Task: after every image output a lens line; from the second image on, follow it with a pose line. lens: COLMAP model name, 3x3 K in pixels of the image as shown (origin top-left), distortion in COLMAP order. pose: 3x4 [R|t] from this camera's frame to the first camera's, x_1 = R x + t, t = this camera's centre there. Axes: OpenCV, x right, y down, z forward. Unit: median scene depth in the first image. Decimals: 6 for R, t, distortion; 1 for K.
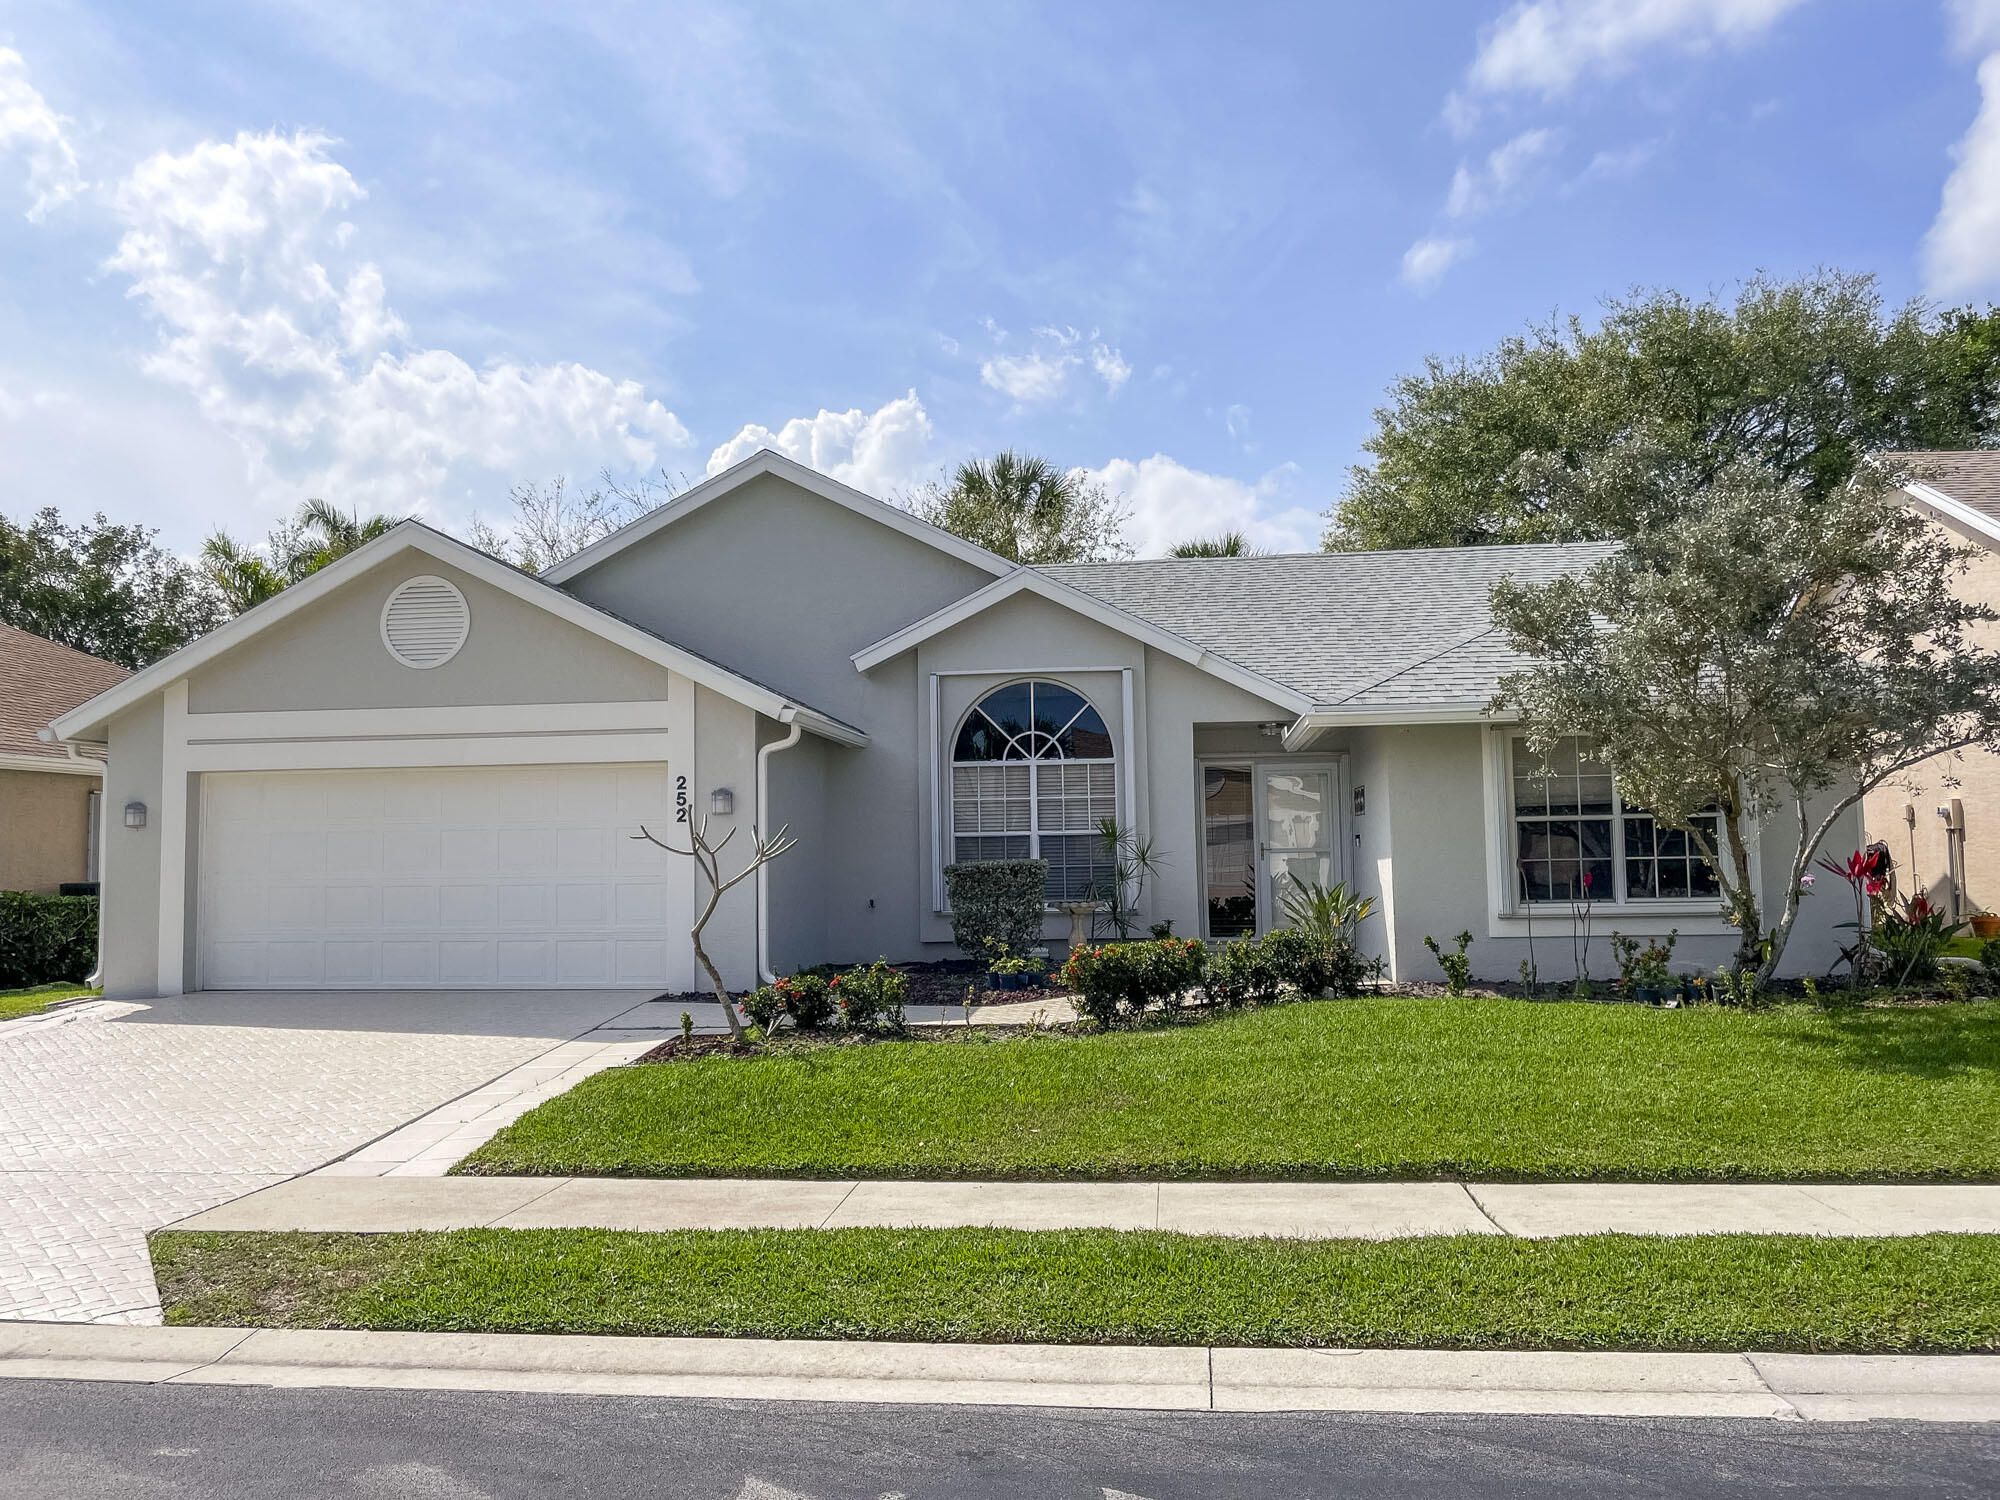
lens RADIAL K [[1518.4, 0, 1052.4], [0, 1518.4, 748.7], [0, 0, 1]] dist [-0.008181, -0.001236]
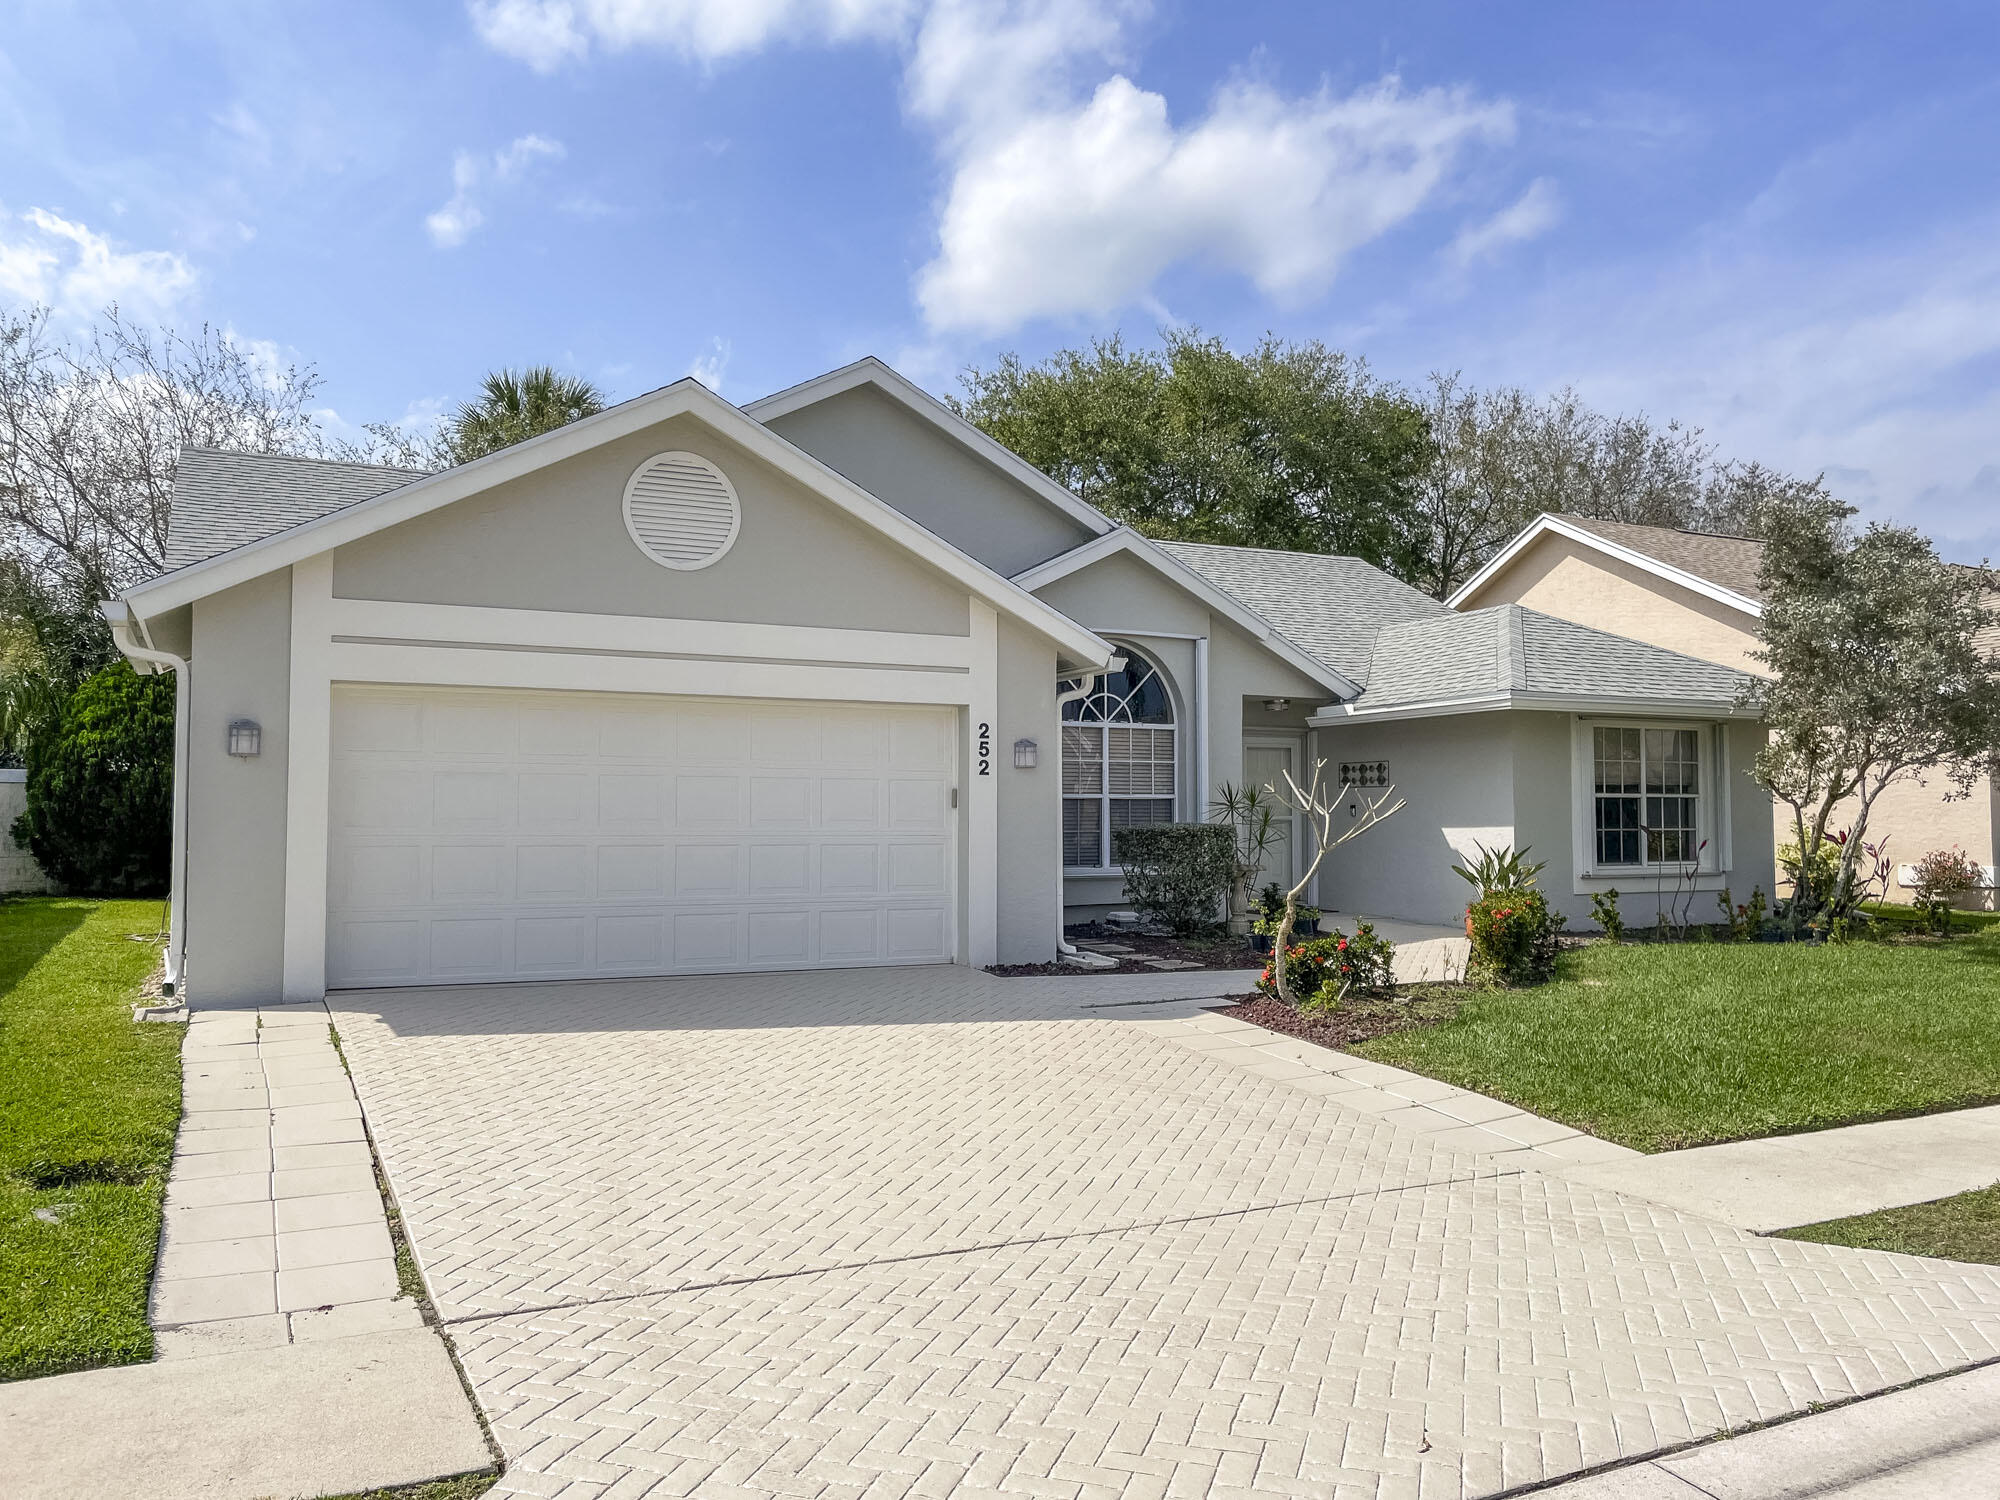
lens RADIAL K [[1518.4, 0, 1052.4], [0, 1518.4, 748.7], [0, 0, 1]] dist [-0.008181, -0.001236]
pose [[0.832728, 0.041643, 0.552113, -0.678295], [-0.052138, 0.998634, 0.003315, 0.026904], [-0.551221, -0.031546, 0.833762, 0.230409]]
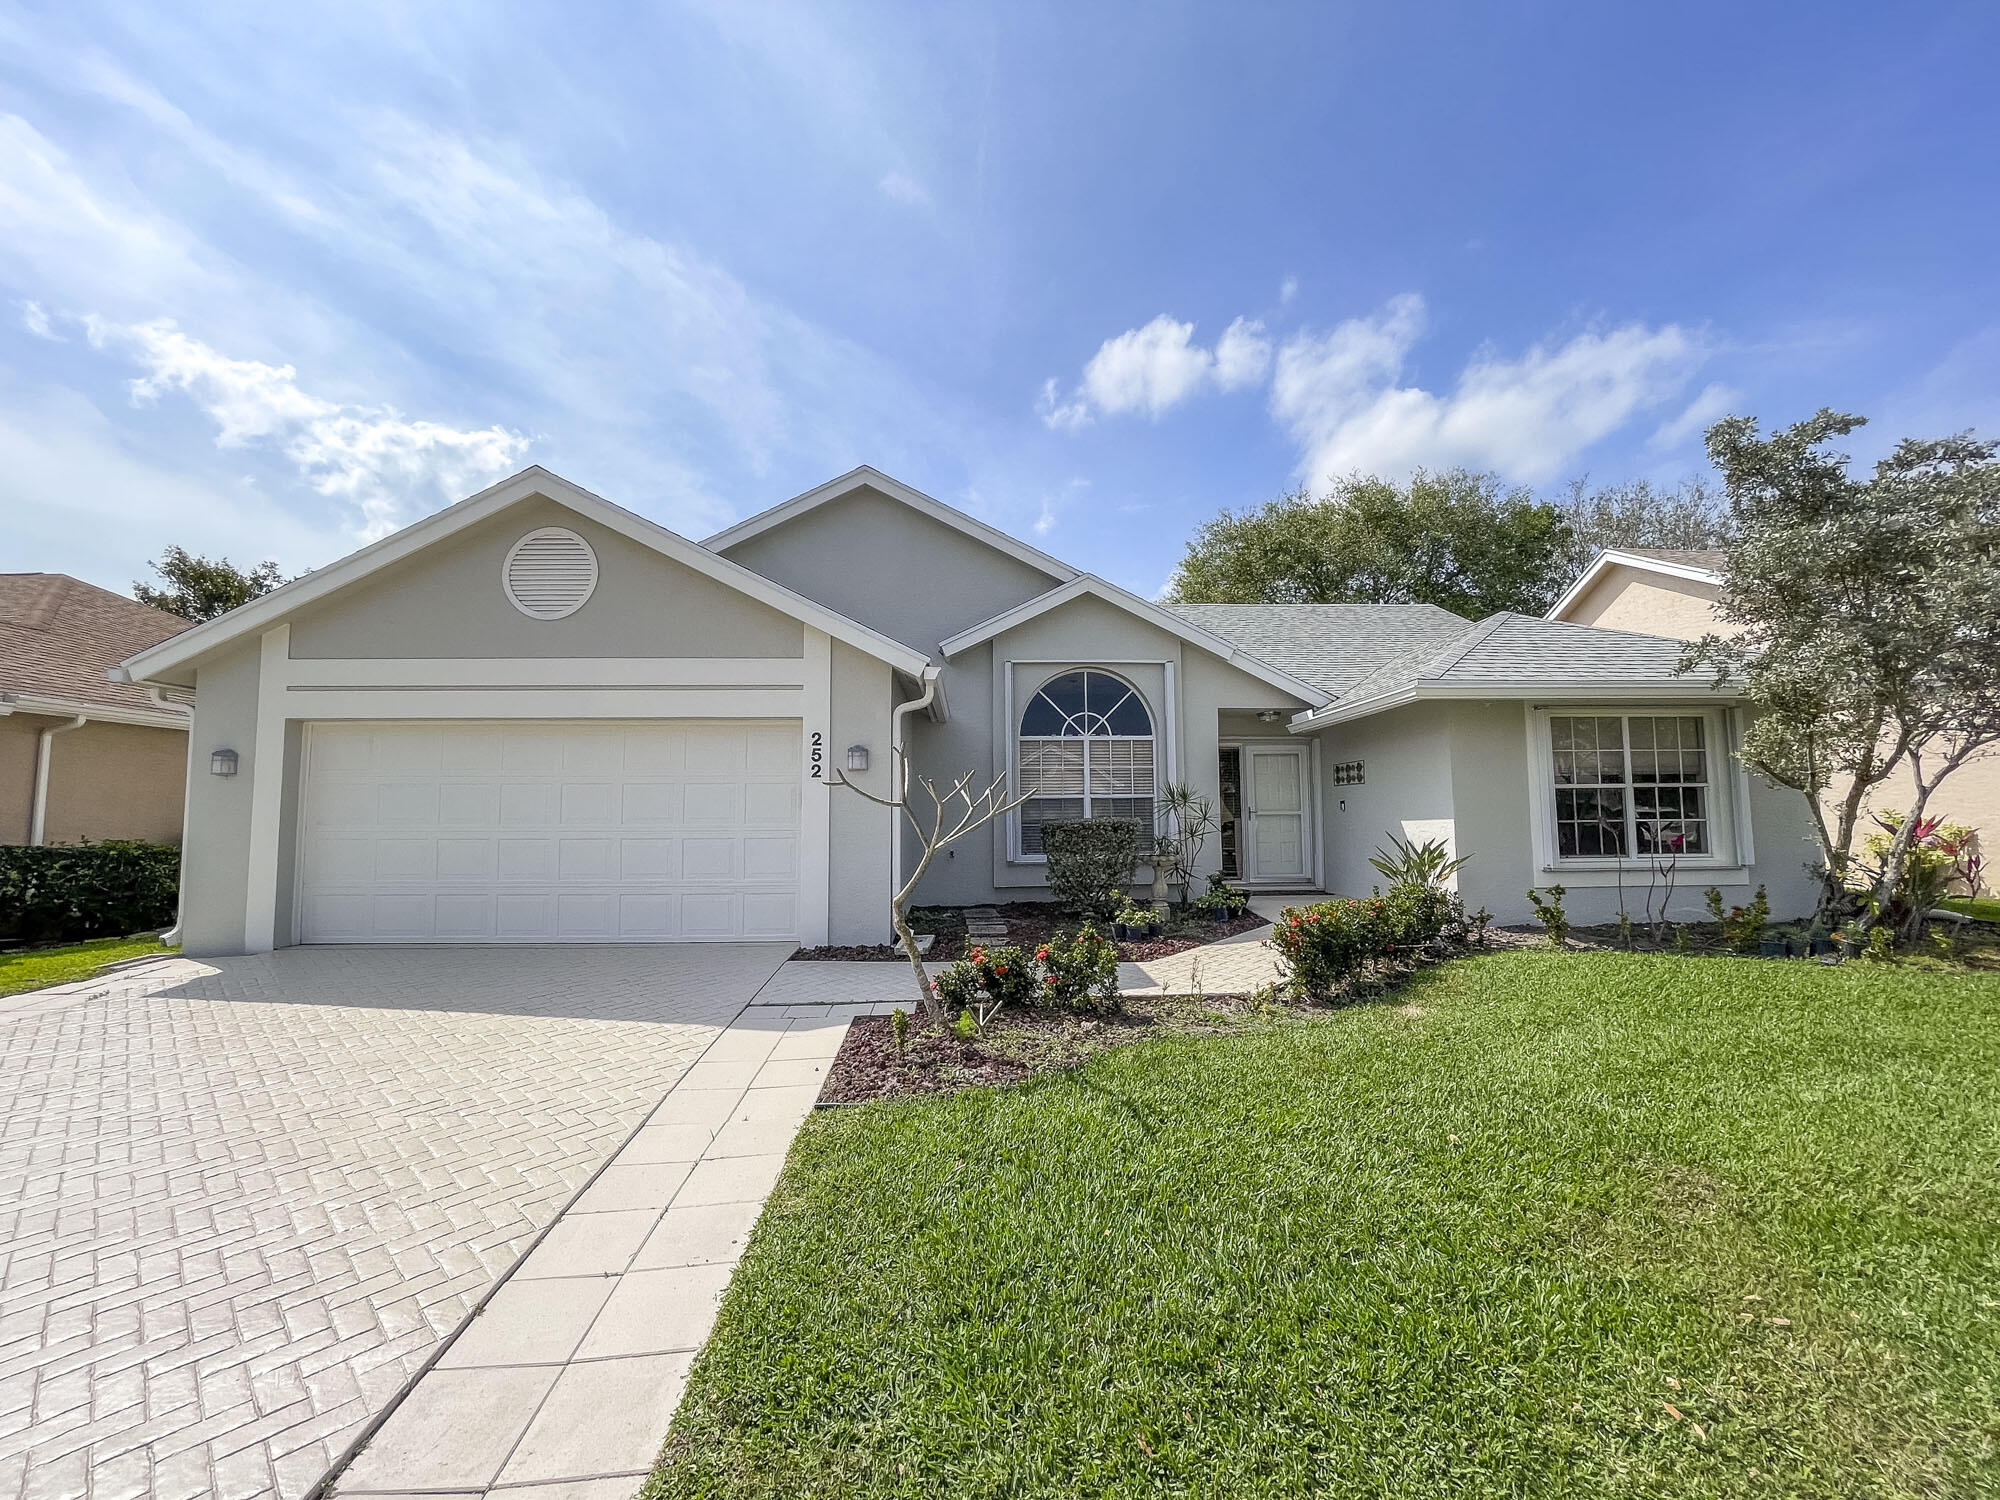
lens RADIAL K [[804.6, 0, 1025.7], [0, 804.6, 762.0], [0, 0, 1]] dist [-0.015656, 0.000265]
pose [[0.989453, 0.018517, 0.143666, -0.177007], [-0.018620, 0.999826, -0.000627, 0.034273], [-0.143653, -0.002055, 0.989626, 0.431937]]
